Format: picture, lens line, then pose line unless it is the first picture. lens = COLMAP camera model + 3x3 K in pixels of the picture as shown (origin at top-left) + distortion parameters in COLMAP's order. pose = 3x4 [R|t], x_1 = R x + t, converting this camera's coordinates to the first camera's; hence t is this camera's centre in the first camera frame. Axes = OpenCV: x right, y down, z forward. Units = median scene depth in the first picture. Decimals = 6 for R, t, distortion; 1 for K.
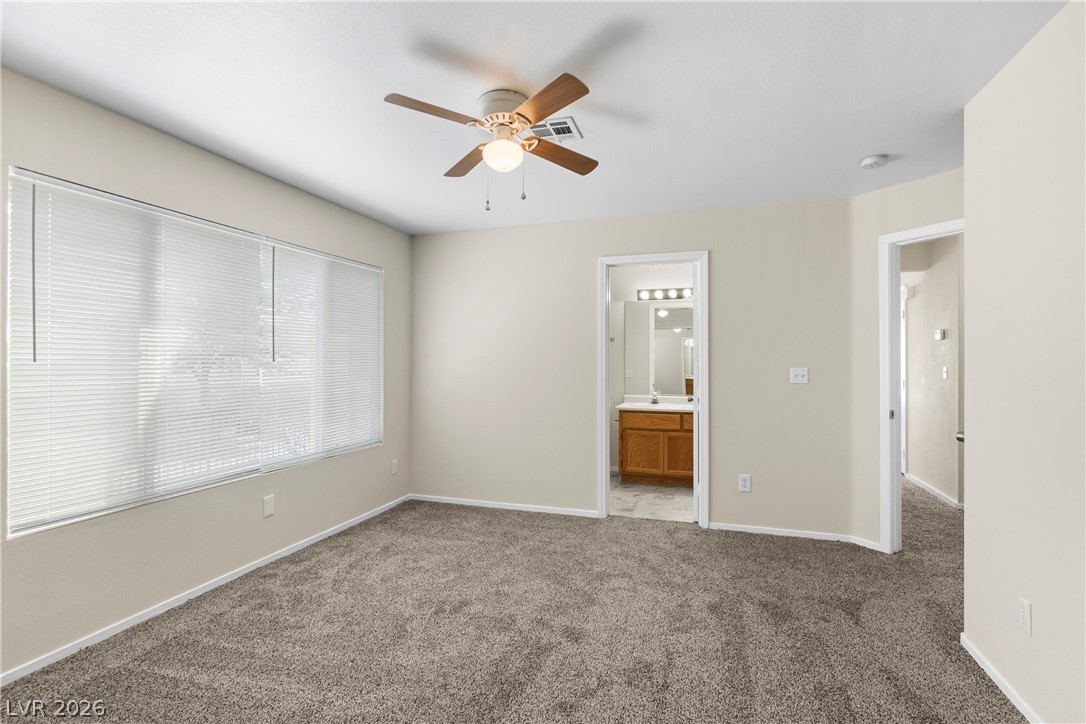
lens RADIAL K [[513.3, 0, 543.6], [0, 513.3, 363.3], [0, 0, 1]] dist [0.007585, -0.000669]
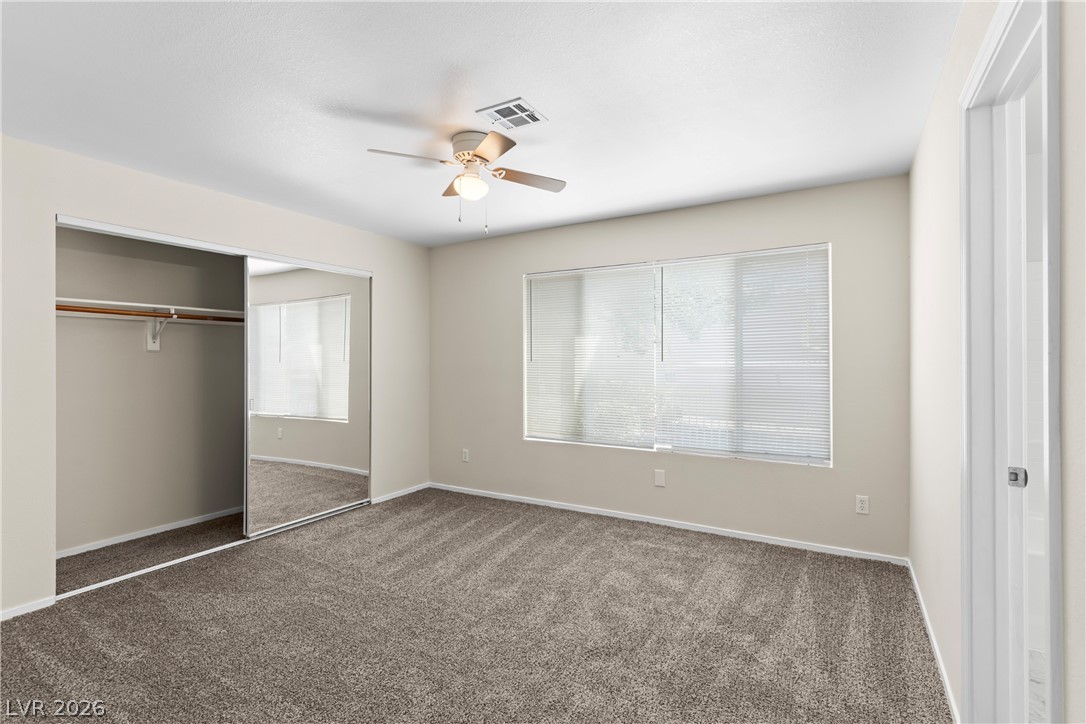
lens RADIAL K [[513.3, 0, 541.0], [0, 513.3, 357.8], [0, 0, 1]] dist [0.007585, -0.000669]
pose [[-0.210657, -0.003151, -0.977555, 0.745781], [-0.003893, 0.999990, -0.002385, -0.007365], [0.977552, 0.003304, -0.210668, 1.001807]]
